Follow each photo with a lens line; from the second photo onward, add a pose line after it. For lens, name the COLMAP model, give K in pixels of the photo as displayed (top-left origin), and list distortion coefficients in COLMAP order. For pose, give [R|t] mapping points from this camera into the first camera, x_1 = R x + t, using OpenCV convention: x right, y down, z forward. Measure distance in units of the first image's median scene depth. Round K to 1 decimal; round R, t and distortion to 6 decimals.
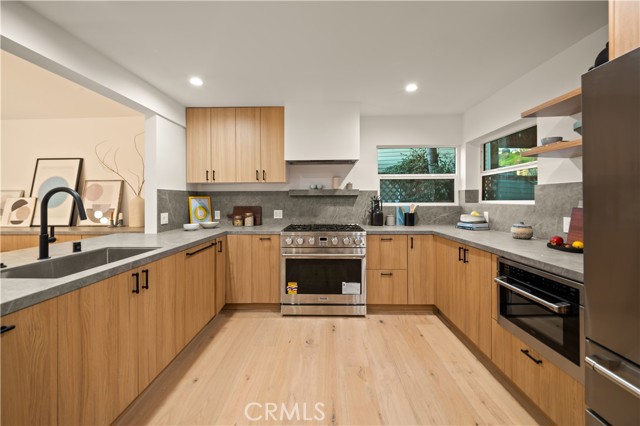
lens RADIAL K [[258.8, 0, 318.5], [0, 258.8, 199.6], [0, 0, 1]] dist [-0.001075, -0.000036]
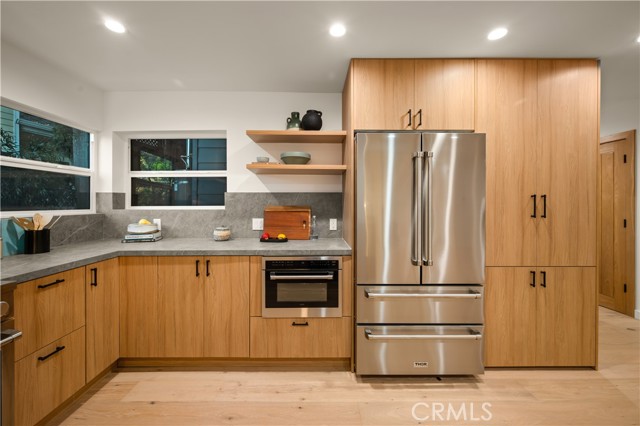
lens RADIAL K [[257.9, 0, 313.9], [0, 257.9, 205.4], [0, 0, 1]] dist [-0.000799, -0.000006]
pose [[-0.037322, -0.000403, 0.999303, -0.226635], [0.000633, 1.000000, 0.000427, 0.000543], [-0.999303, 0.000648, -0.037322, 0.449463]]
